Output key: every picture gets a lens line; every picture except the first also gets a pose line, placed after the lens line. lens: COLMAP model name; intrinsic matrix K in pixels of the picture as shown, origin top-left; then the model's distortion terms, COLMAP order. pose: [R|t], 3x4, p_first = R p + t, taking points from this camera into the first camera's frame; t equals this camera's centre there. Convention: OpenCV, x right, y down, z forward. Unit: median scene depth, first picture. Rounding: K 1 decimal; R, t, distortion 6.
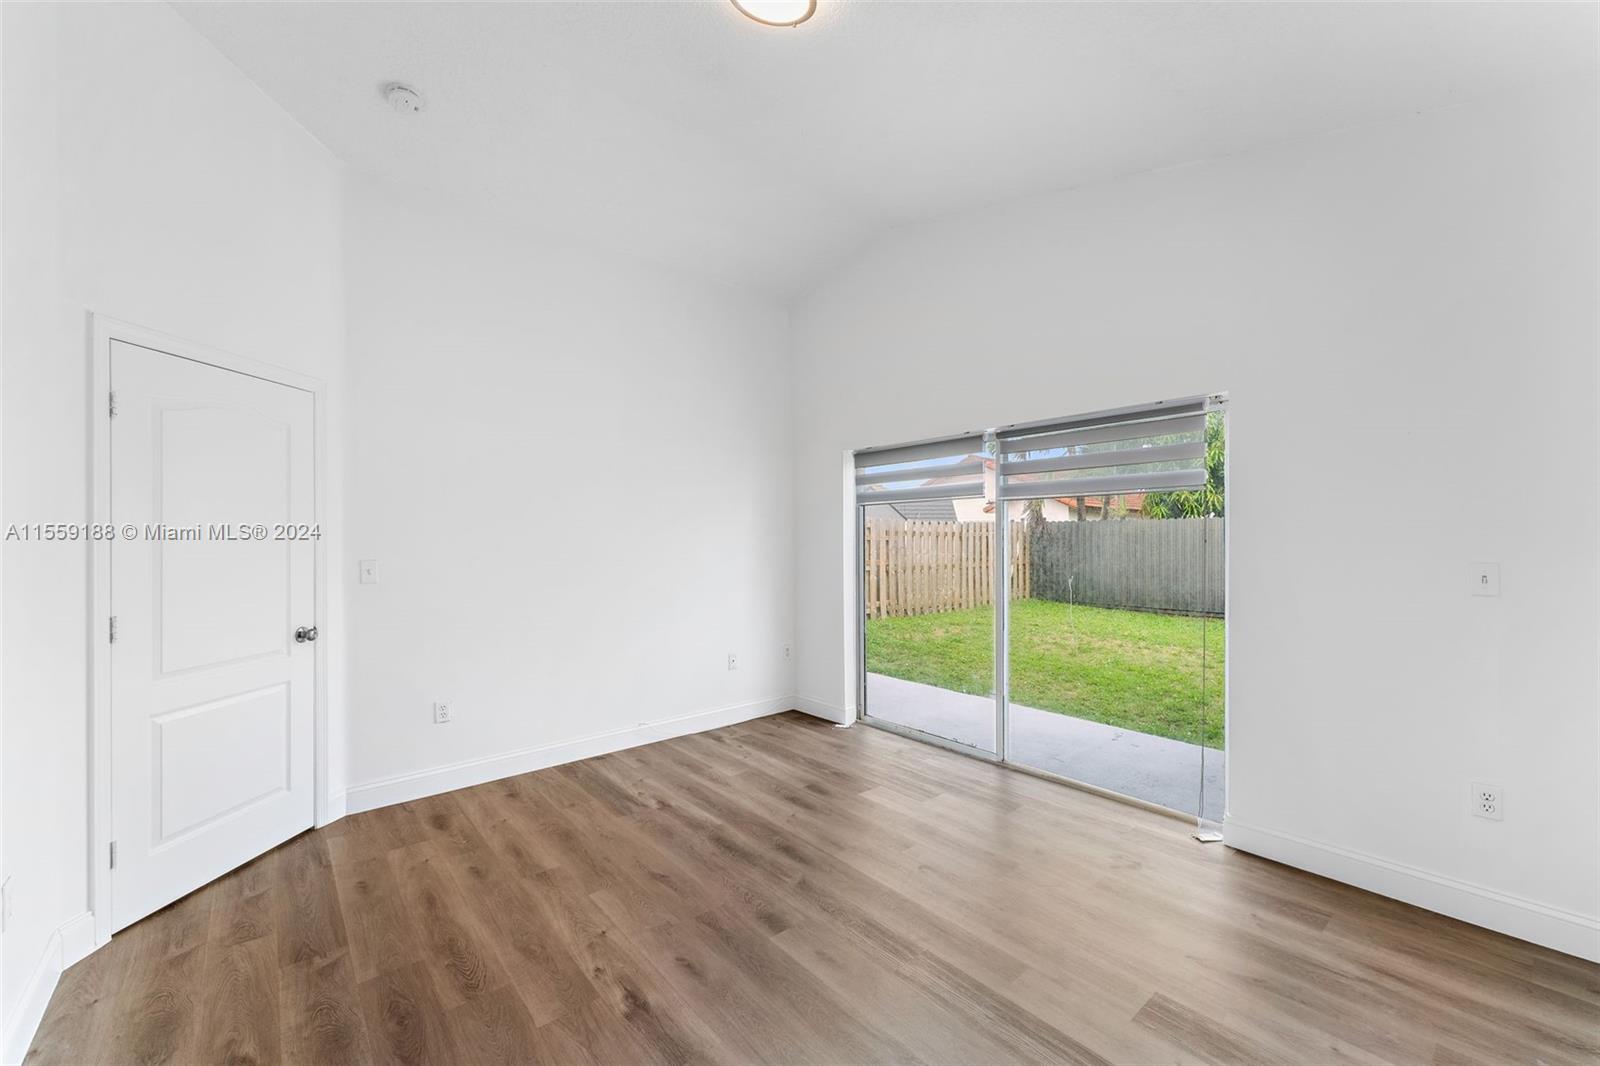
lens RADIAL K [[634.9, 0, 801.4], [0, 634.9, 529.4], [0, 0, 1]] dist [0.018666, -0.000466]
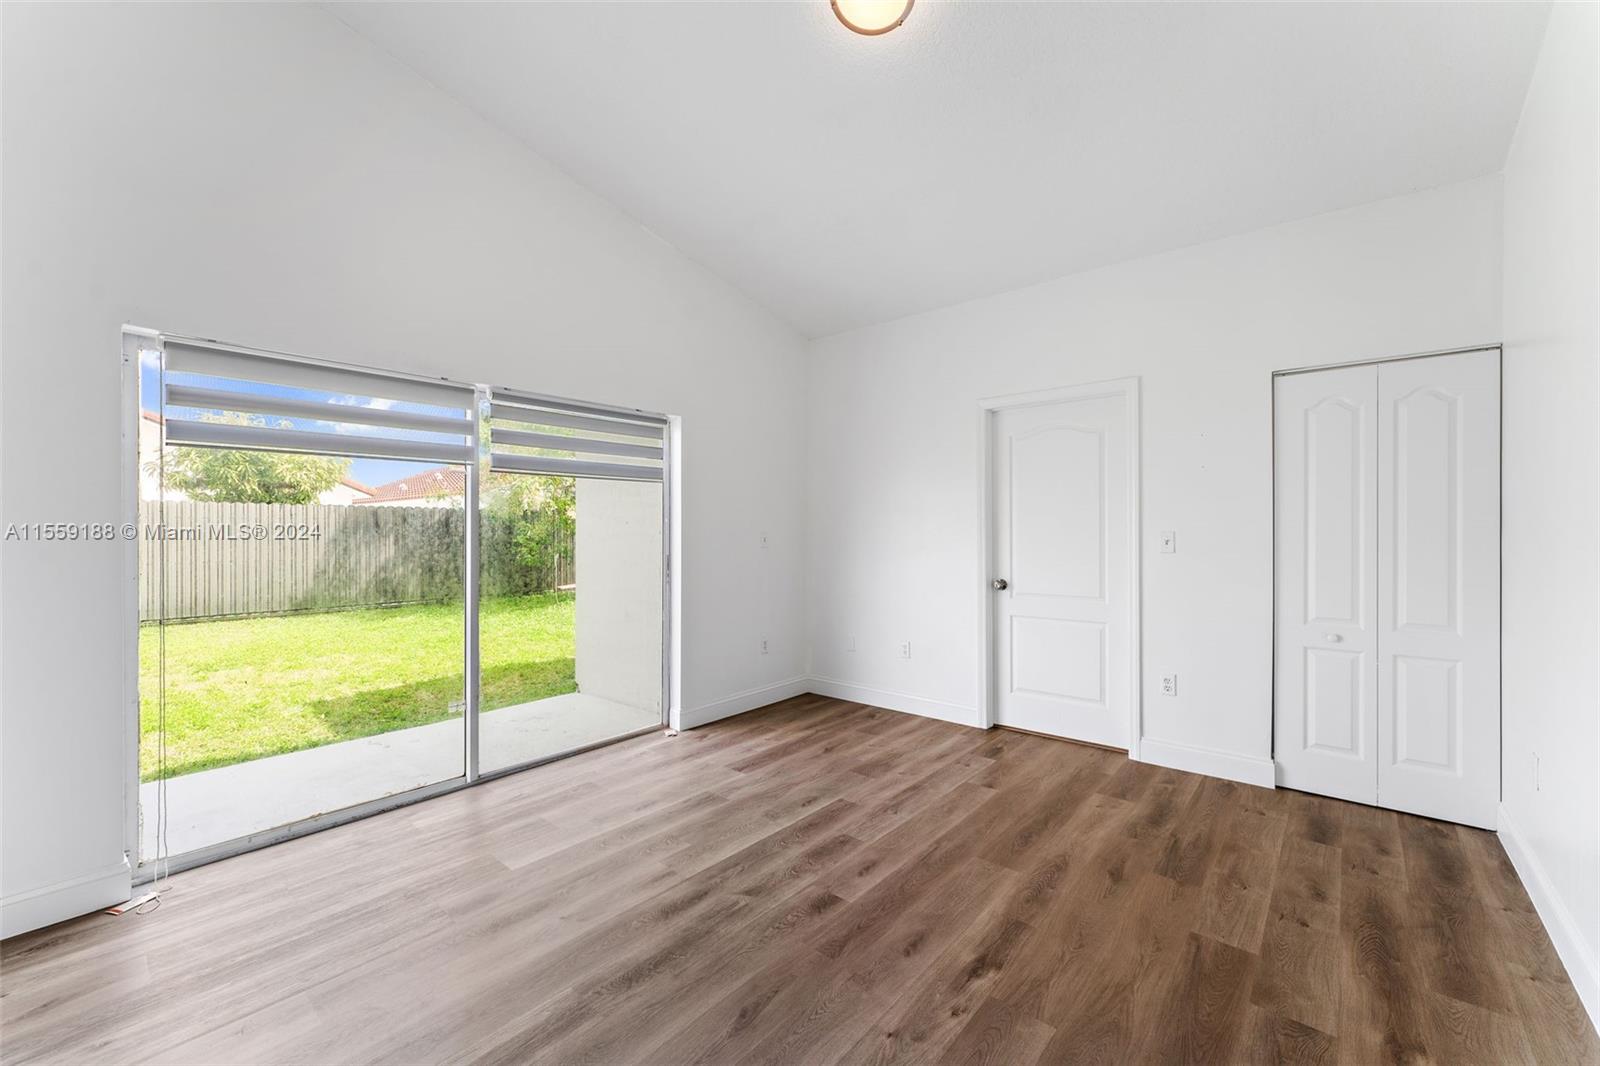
lens RADIAL K [[634.9, 0, 798.4], [0, 634.9, 535.1], [0, 0, 1]] dist [0.018666, -0.000466]
pose [[-0.156869, 0.001390, 0.987618, -0.997994], [-0.016510, 0.999856, -0.004030, 0.060018], [-0.987481, -0.016937, -0.156823, 1.202441]]
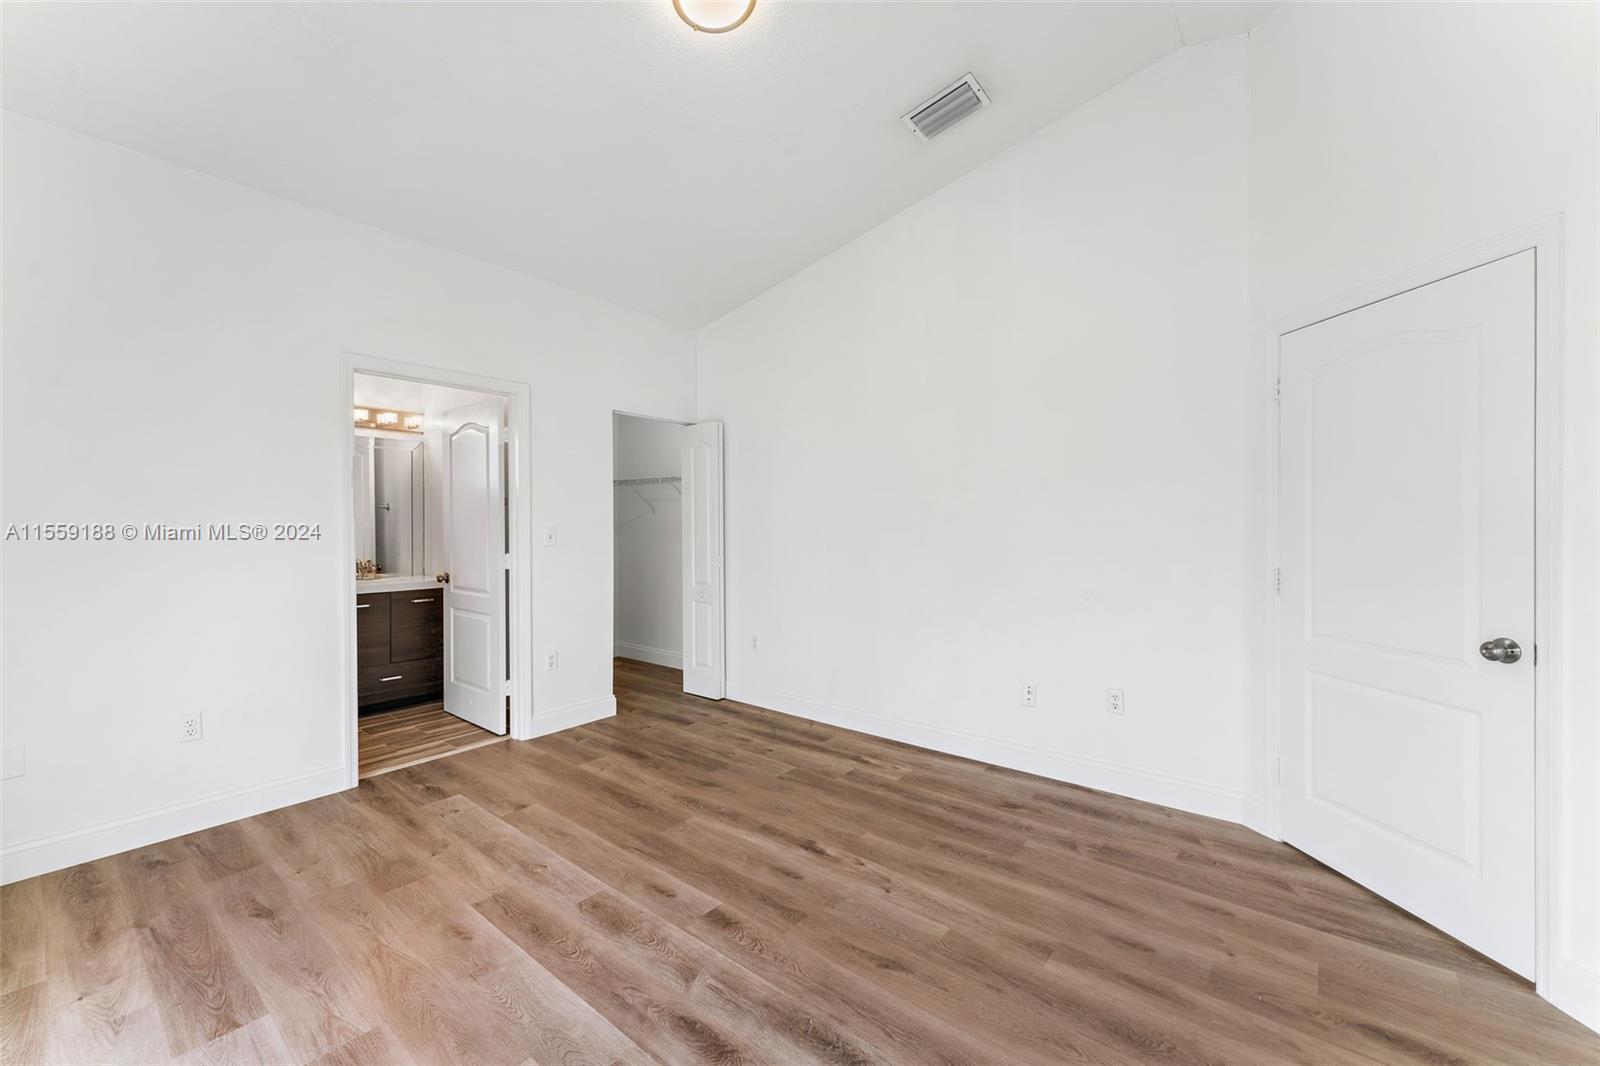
lens RADIAL K [[634.9, 0, 806.2], [0, 634.9, 534.5], [0, 0, 1]] dist [0.018666, -0.000466]
pose [[-0.982041, 0.005813, -0.188579, 0.005911], [0.007914, 0.999915, -0.010392, 0.071789], [0.188502, -0.011698, -0.982003, 1.933849]]
